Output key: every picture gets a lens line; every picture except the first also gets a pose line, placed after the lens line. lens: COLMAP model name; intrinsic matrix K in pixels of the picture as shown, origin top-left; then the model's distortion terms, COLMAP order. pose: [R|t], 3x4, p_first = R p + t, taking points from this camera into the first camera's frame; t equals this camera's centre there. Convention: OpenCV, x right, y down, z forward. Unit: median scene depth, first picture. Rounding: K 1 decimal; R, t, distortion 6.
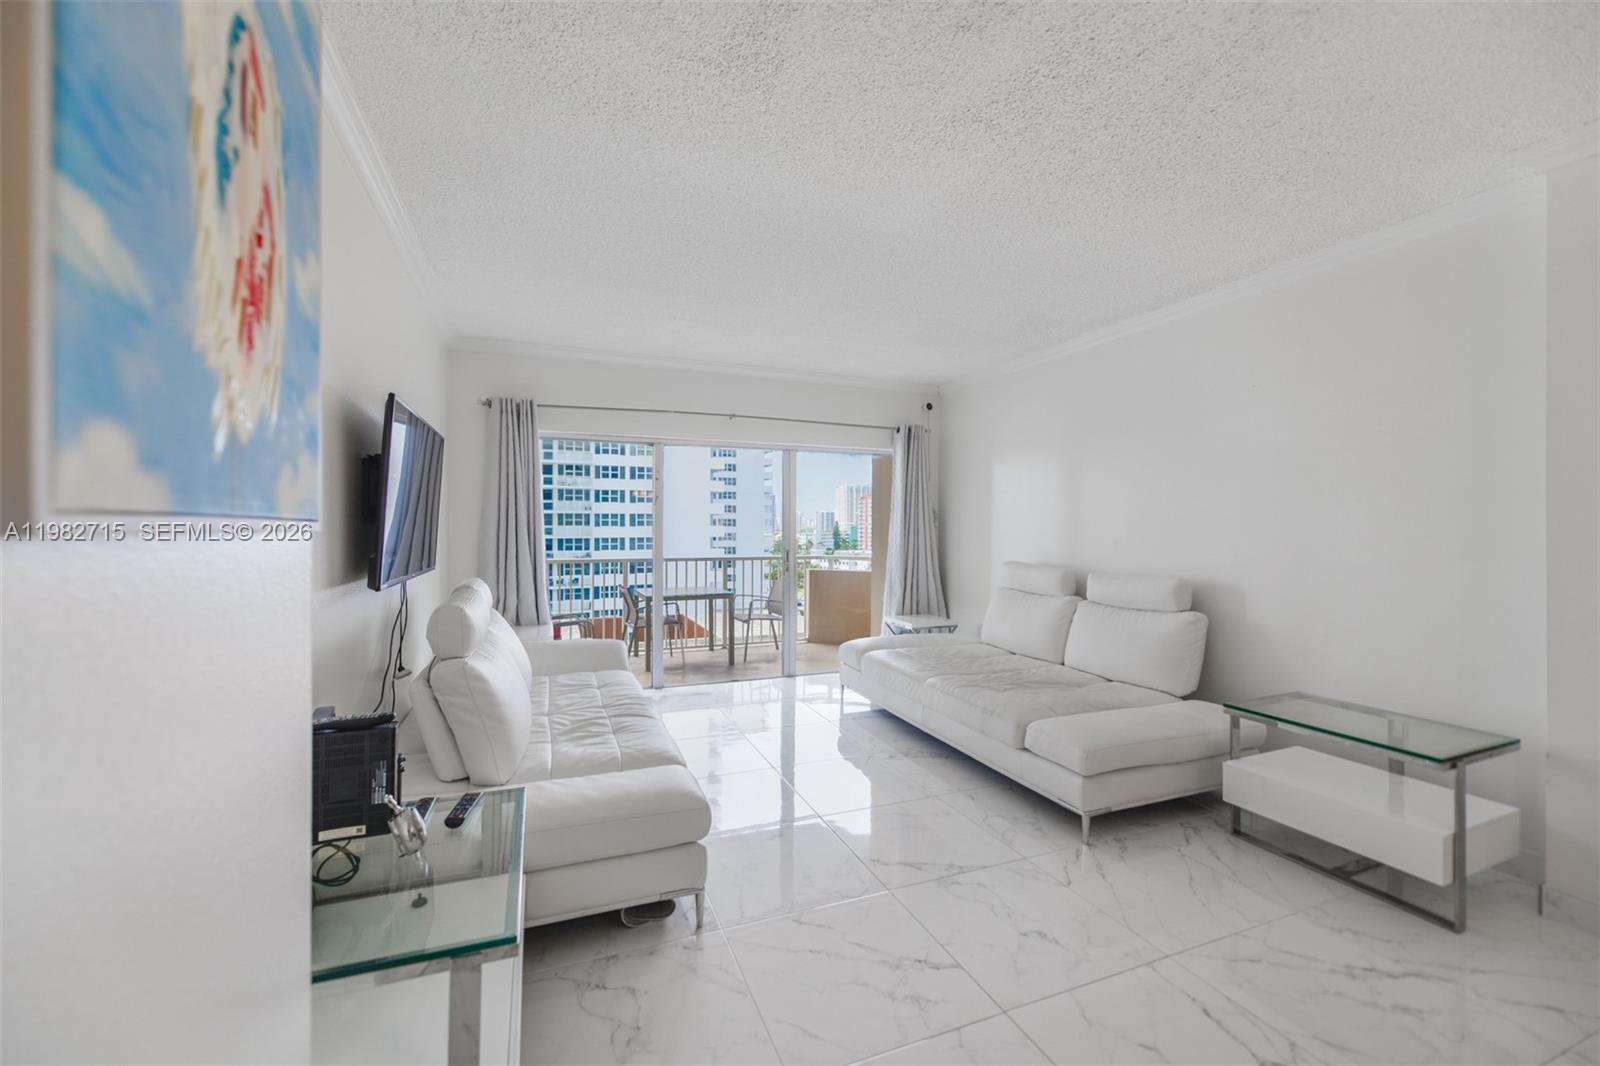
lens RADIAL K [[633.0, 0, 791.6], [0, 633.0, 526.9], [0, 0, 1]] dist [-0.000700, -0.000460]
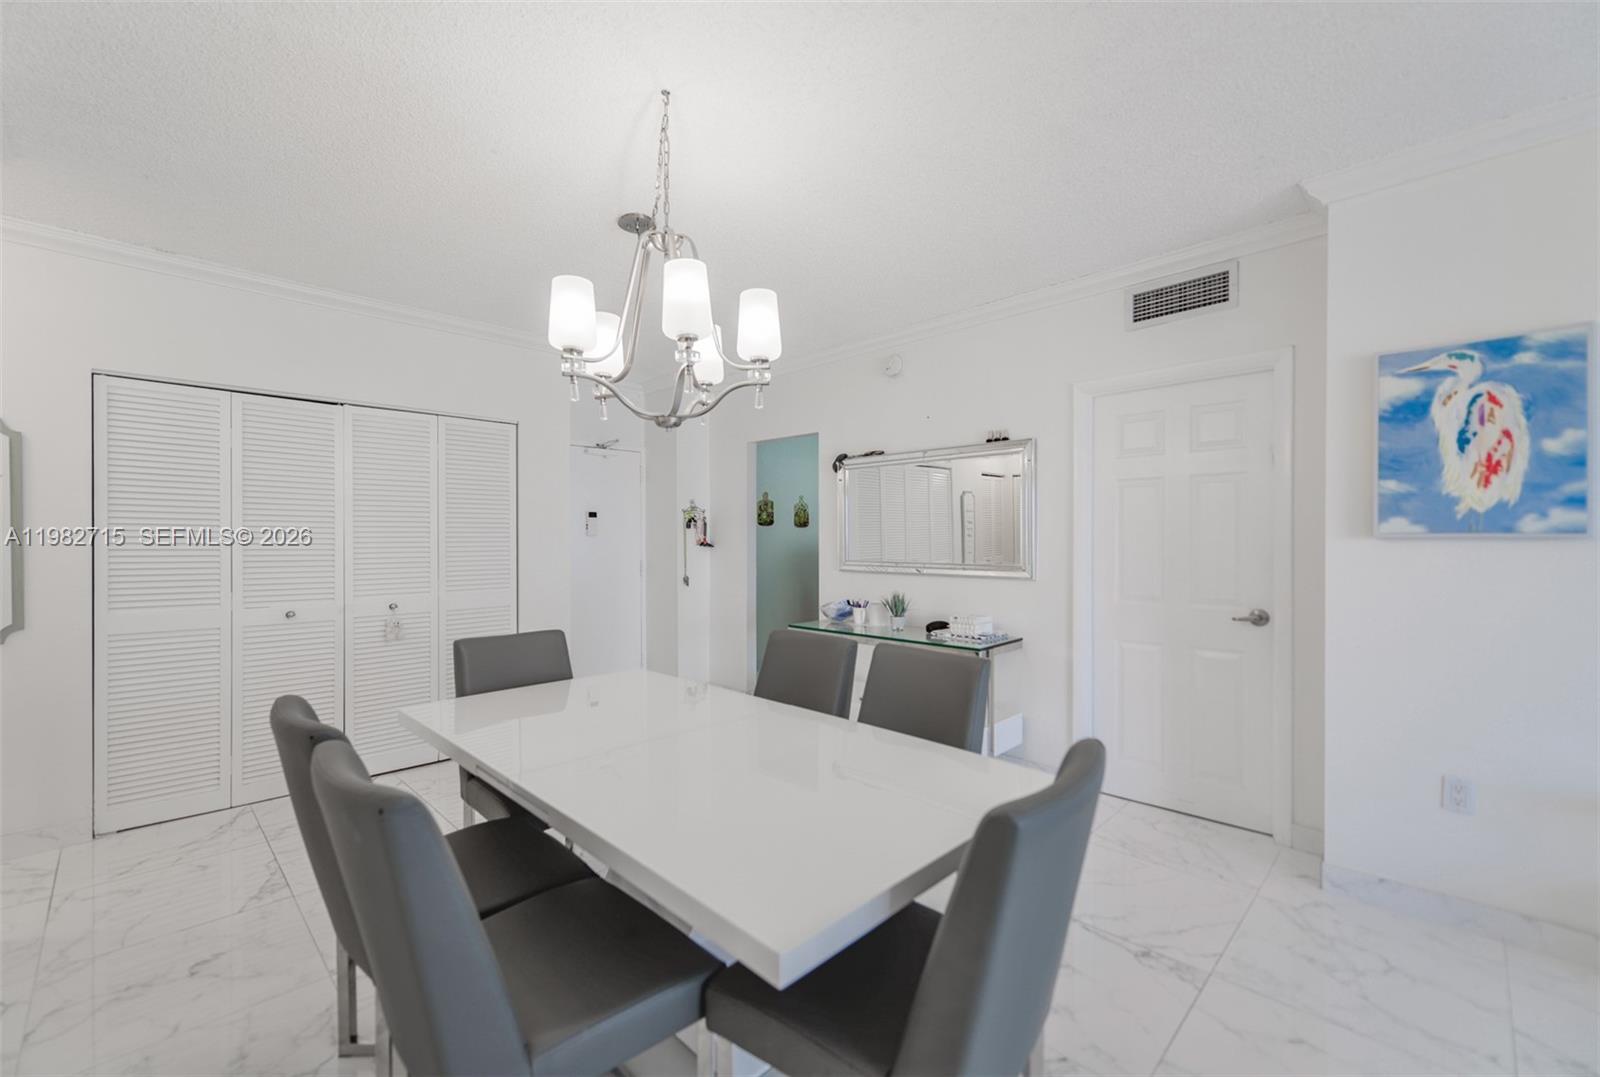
lens RADIAL K [[666.8, 0, 792.6], [0, 666.8, 542.5], [0, 0, 1]] dist [0.000347, 0.000382]
pose [[-0.917200, 0.000651, -0.398427, 0.351243], [-0.000155, 0.999998, 0.001991, 0.002723], [0.398427, 0.001888, -0.917198, 0.243096]]
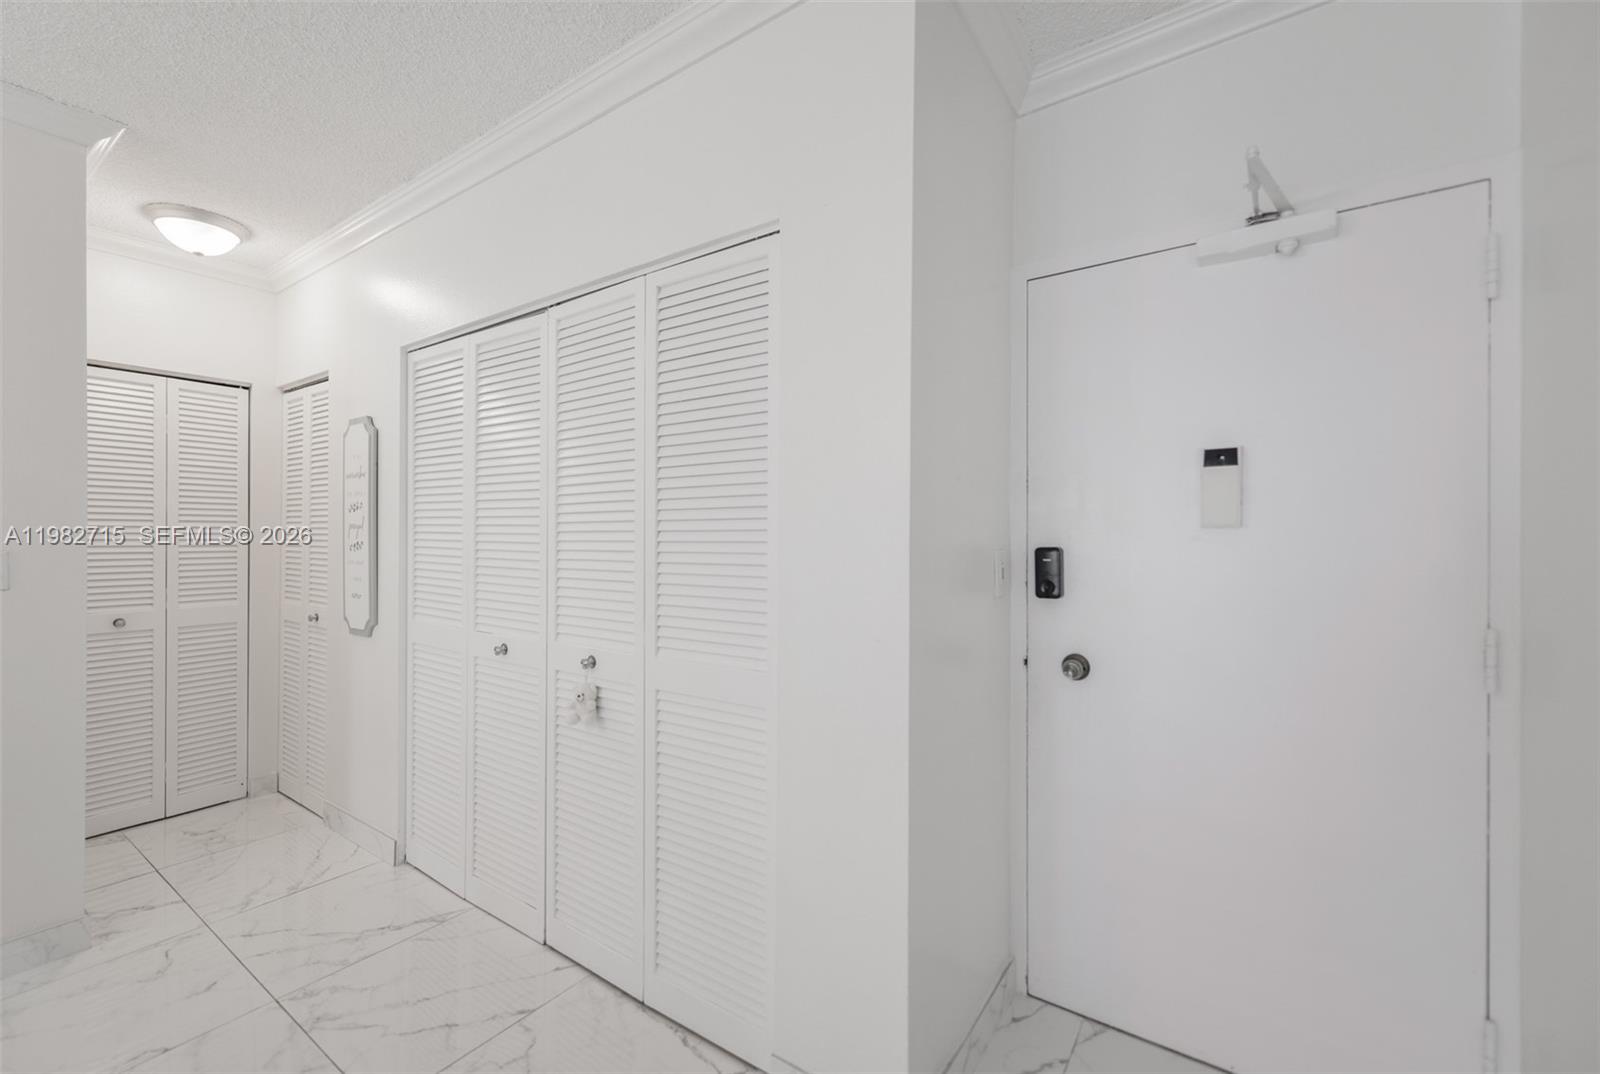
lens RADIAL K [[666.8, 0, 792.6], [0, 666.8, 541.0], [0, 0, 1]] dist [0.000347, 0.000382]
pose [[-0.551138, -0.006883, 0.834386, 0.142825], [-0.007733, 0.999965, 0.003141, 0.002143], [-0.834378, -0.004721, -0.551172, -0.302139]]
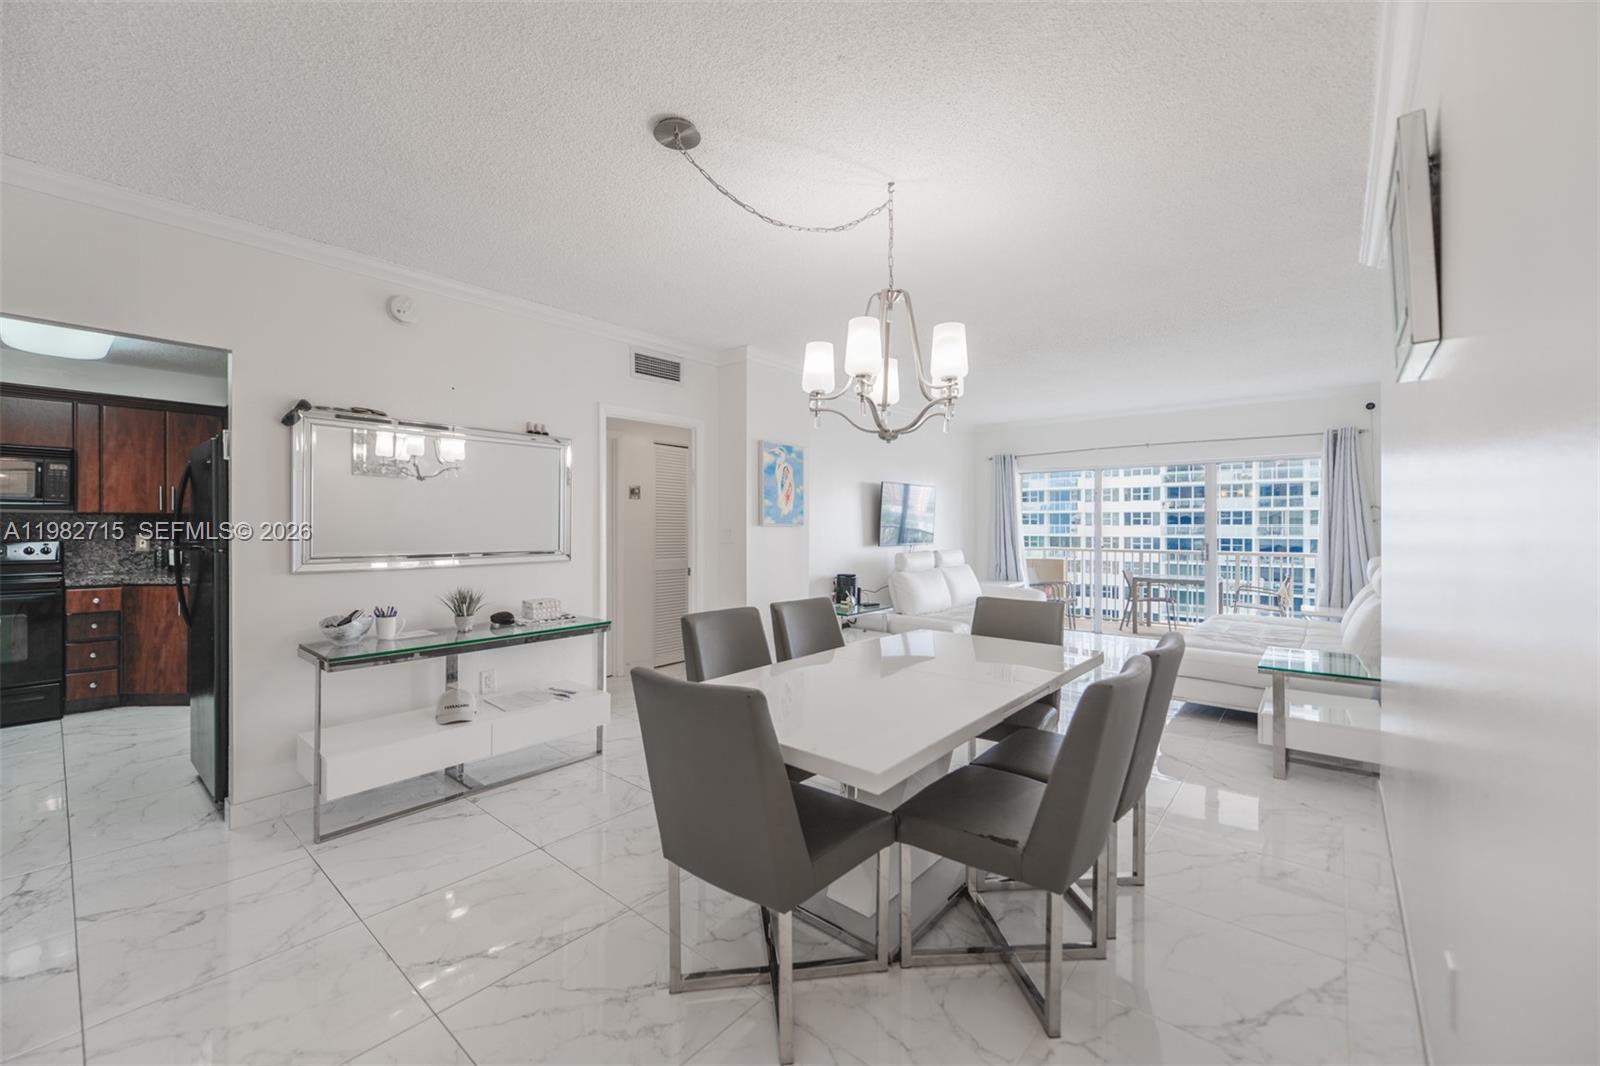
lens RADIAL K [[633.0, 0, 791.6], [0, 633.0, 526.9], [0, 0, 1]] dist [-0.000700, -0.000460]
pose [[0.471034, 0.000145, -0.882115, 0.571115], [0.000703, 1.000000, 0.000540, 0.001775], [0.882115, -0.000875, 0.471034, -0.252338]]
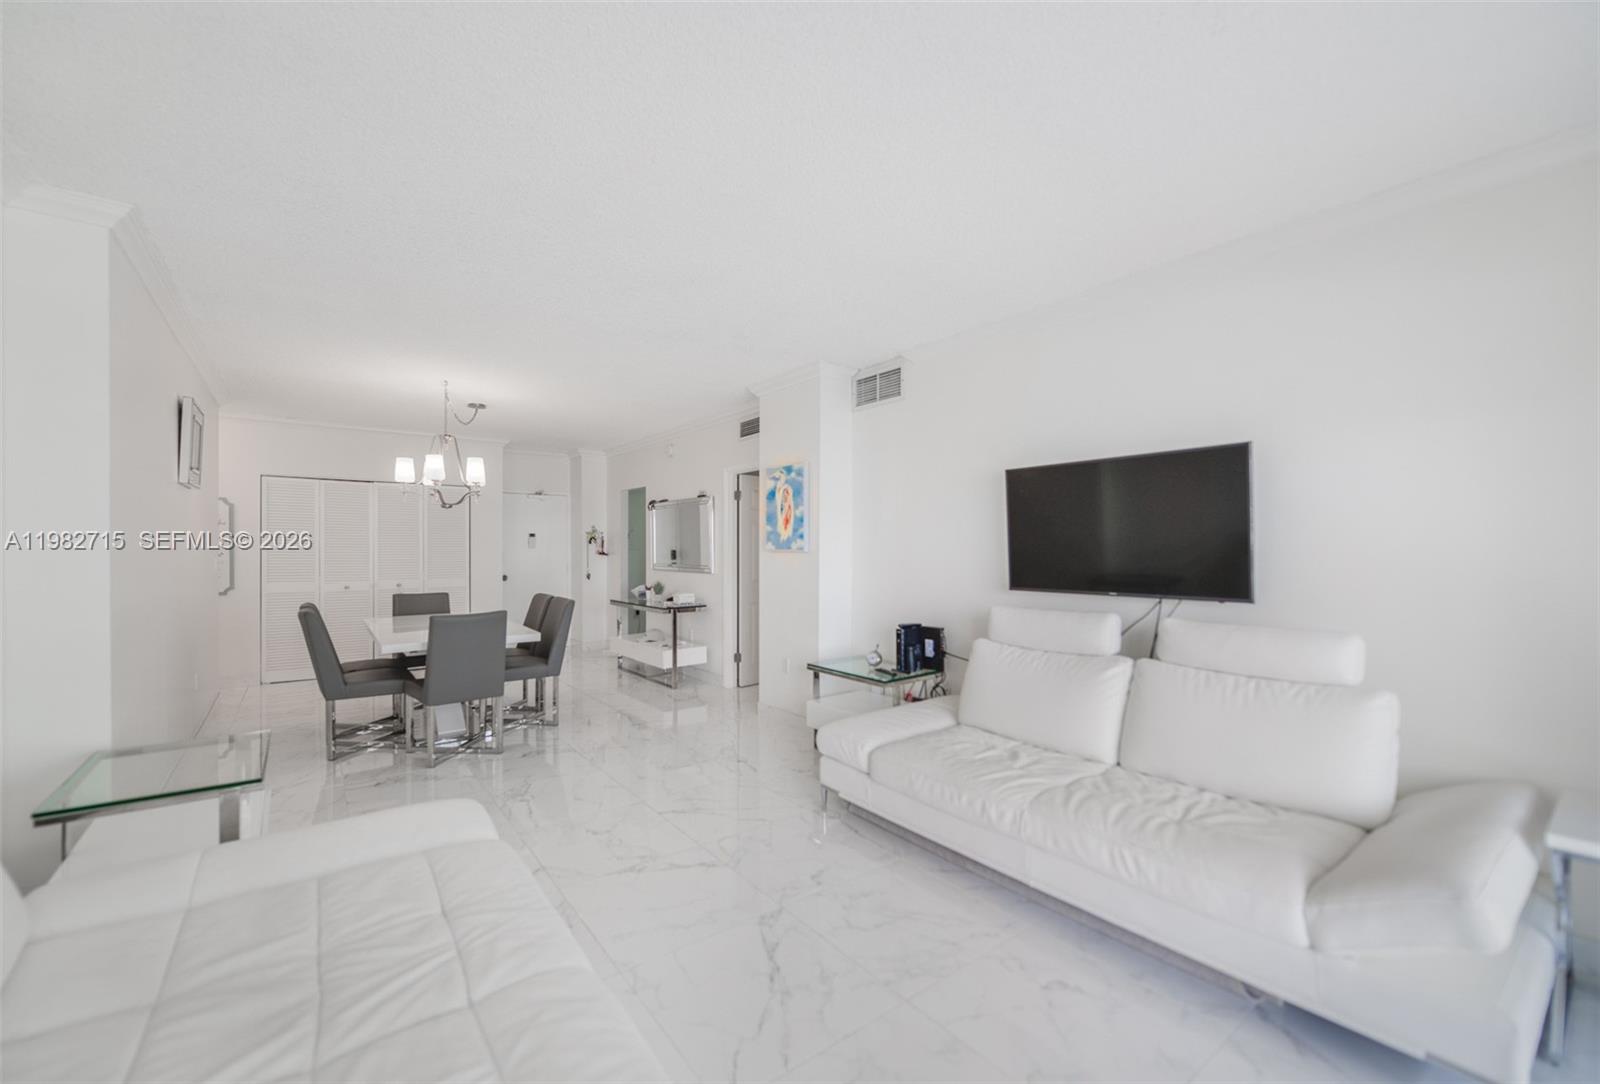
lens RADIAL K [[645.9, 0, 790.4], [0, 645.9, 551.9], [0, 0, 1]] dist [0.000537, 0.000059]
pose [[-0.964269, -0.002579, -0.264911, 0.107585], [-0.003117, 0.999994, 0.001610, 0.000248], [0.264905, 0.002379, -0.964272, 0.761784]]
